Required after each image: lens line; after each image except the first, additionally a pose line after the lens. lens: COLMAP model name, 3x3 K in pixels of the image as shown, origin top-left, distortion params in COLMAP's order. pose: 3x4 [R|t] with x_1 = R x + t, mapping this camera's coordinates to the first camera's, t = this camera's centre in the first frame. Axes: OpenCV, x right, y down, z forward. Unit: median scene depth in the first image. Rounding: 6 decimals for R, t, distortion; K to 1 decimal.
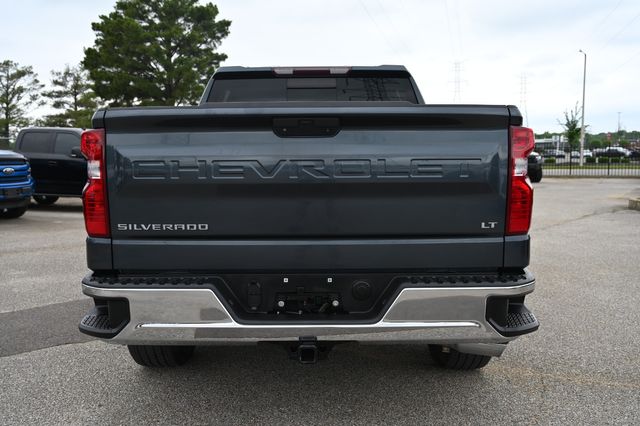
lens RADIAL K [[619.4, 0, 306.2], [0, 619.4, 216.0], [0, 0, 1]] dist [0.005470, 0.000000]
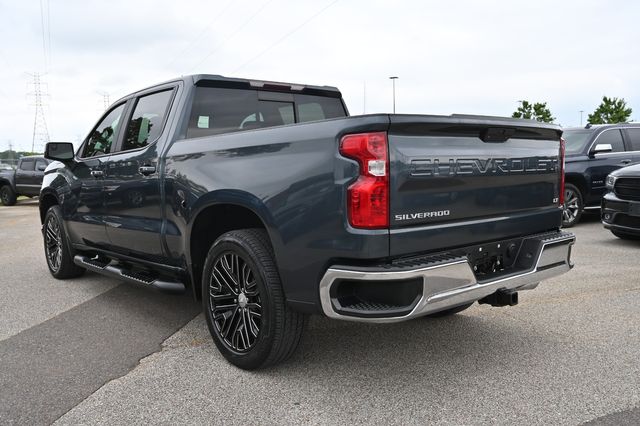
lens RADIAL K [[619.4, 0, 316.4], [0, 619.4, 214.0], [0, 0, 1]] dist [0.005470, 0.000000]
pose [[0.730873, -0.062112, 0.679681, -1.197312], [0.083104, 0.996539, 0.001705, -0.003700], [-0.677435, 0.055238, 0.733506, 0.260271]]
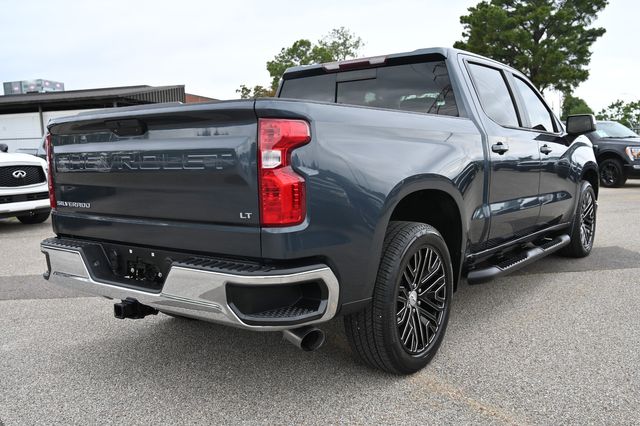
lens RADIAL K [[619.4, 0, 302.8], [0, 619.4, 219.8], [0, 0, 1]] dist [0.005470, 0.000000]
pose [[0.783722, 0.057893, -0.618408, 1.001211], [-0.042148, 0.998309, 0.040044, -0.023504], [0.619680, -0.005319, 0.784836, 0.244214]]
